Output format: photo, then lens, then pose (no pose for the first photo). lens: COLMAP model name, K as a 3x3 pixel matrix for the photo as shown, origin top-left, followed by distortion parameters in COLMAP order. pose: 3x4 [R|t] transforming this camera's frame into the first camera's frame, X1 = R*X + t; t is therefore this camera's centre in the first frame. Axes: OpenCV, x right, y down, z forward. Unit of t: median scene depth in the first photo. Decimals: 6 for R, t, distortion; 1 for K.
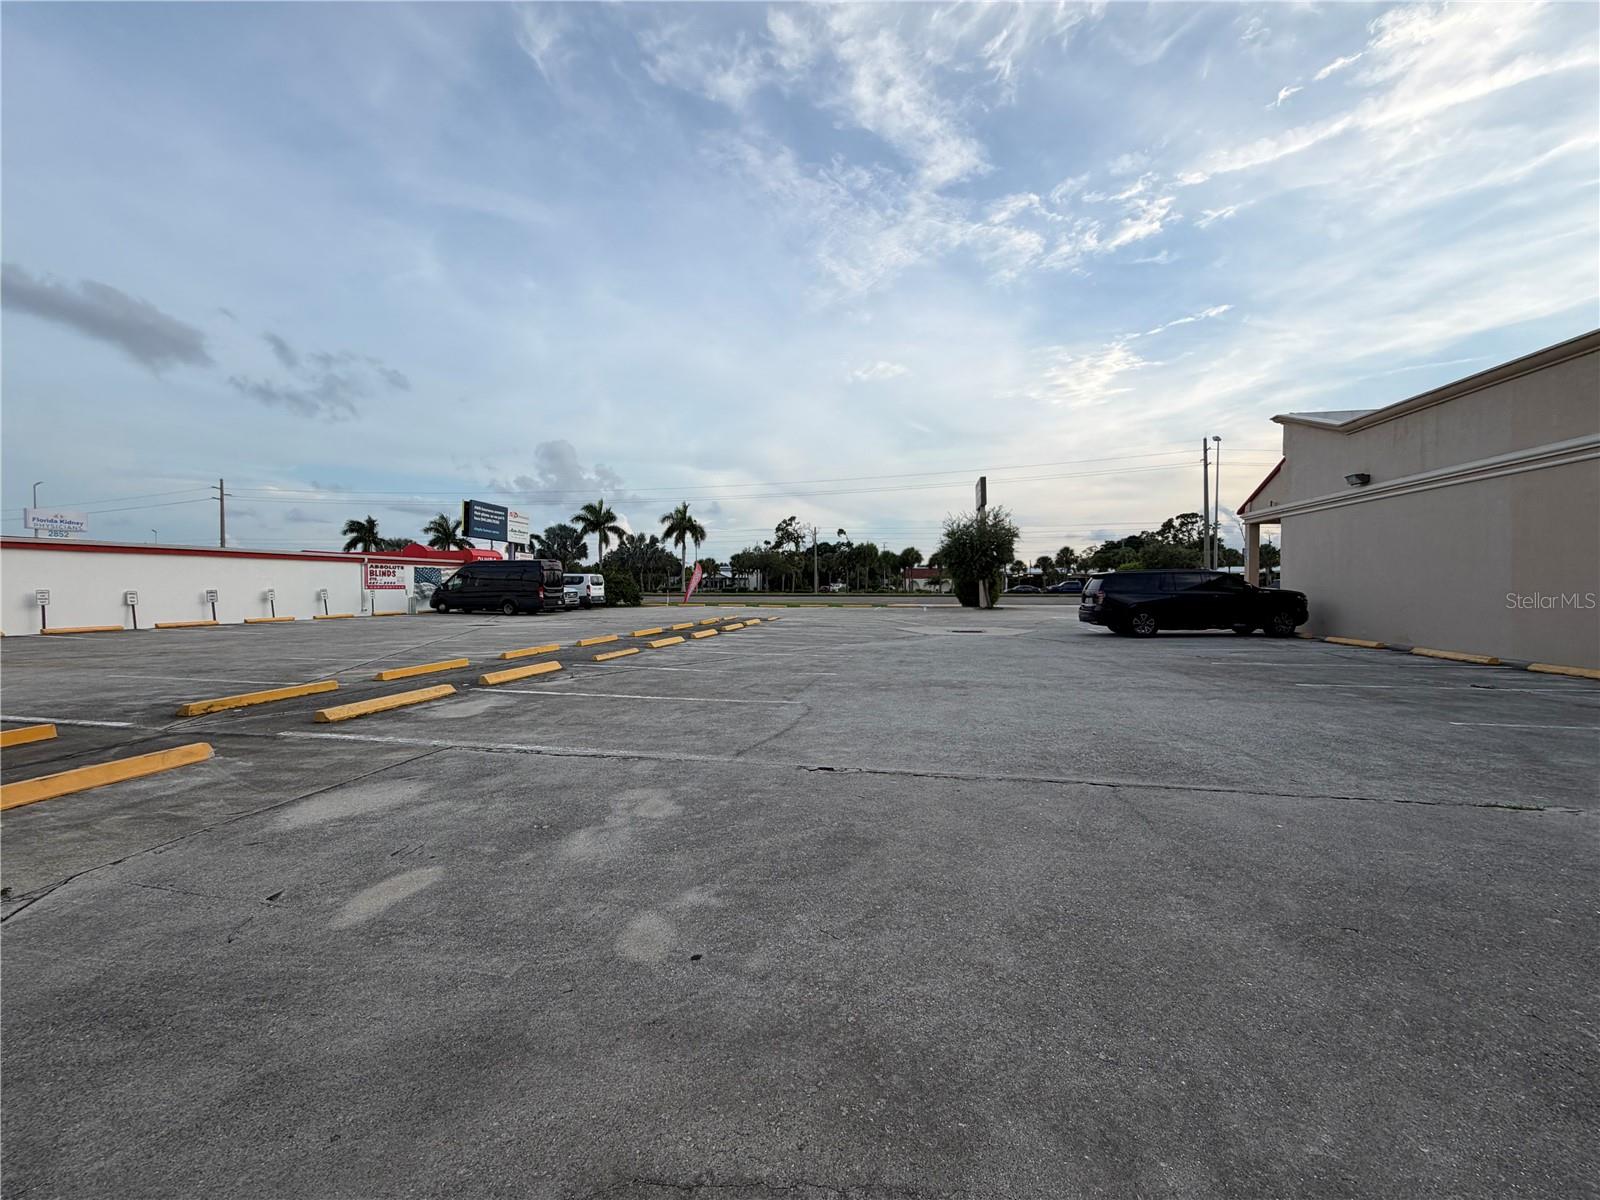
lens RADIAL K [[634.6, 0, 792.6], [0, 634.6, 600.7], [0, 0, 1]] dist [-0.001454, 0.000311]
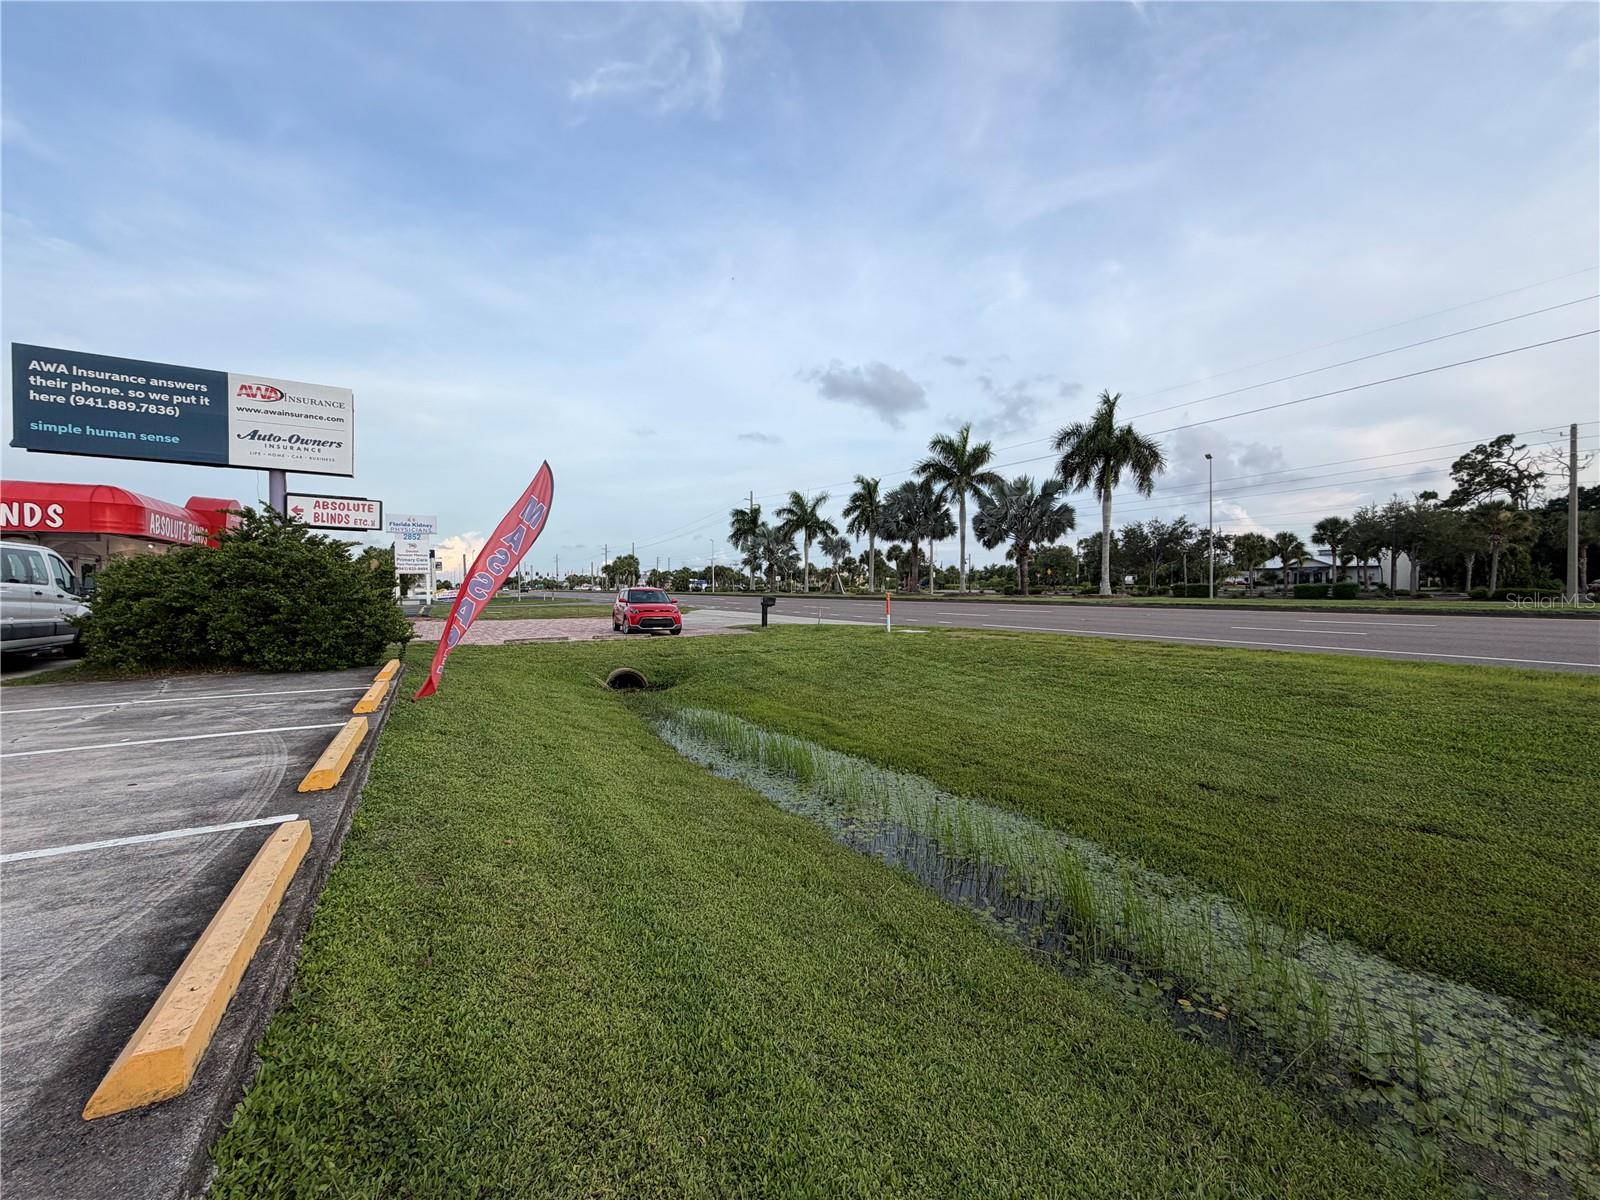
lens RADIAL K [[634.6, 0, 806.7], [0, 634.6, 586.8], [0, 0, 1]] dist [-0.001454, 0.000311]
pose [[0.657952, -0.002857, -0.753054, 0.028000], [-0.010536, 0.999860, -0.012999, -0.011290], [0.752986, 0.016487, 0.657830, 0.544288]]
